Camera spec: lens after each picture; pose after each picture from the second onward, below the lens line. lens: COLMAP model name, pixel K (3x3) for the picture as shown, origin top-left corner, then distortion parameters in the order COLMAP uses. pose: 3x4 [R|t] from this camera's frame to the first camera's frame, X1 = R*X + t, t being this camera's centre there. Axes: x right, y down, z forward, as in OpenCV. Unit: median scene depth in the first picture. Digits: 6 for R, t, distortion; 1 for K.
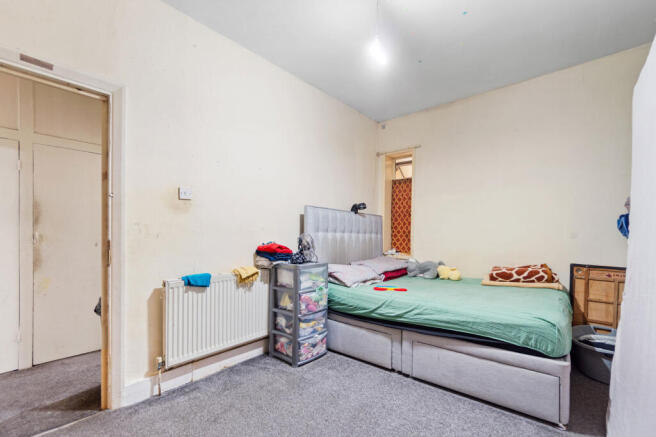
lens RADIAL K [[284.0, 0, 328.6], [0, 284.0, 234.1], [0, 0, 1]] dist [-0.000177, 0.000008]
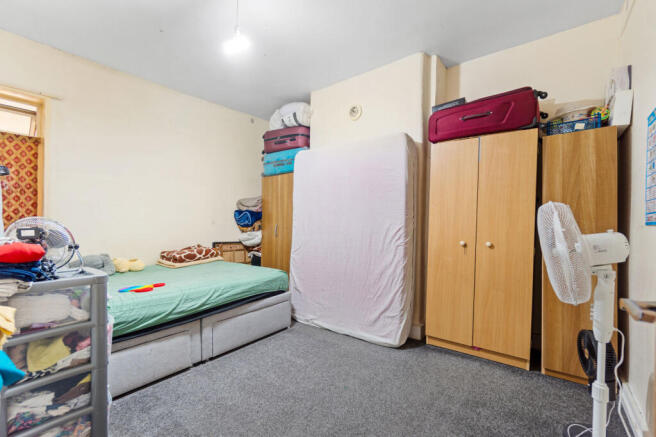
lens RADIAL K [[288.6, 0, 328.0], [0, 288.6, 218.5], [0, 0, 1]] dist [-0.000931, -0.000048]
pose [[-0.047674, 0.010211, 0.998811, -0.729813], [-0.006632, 0.999922, -0.010538, -0.004779], [-0.998841, -0.007126, -0.047602, 0.573654]]
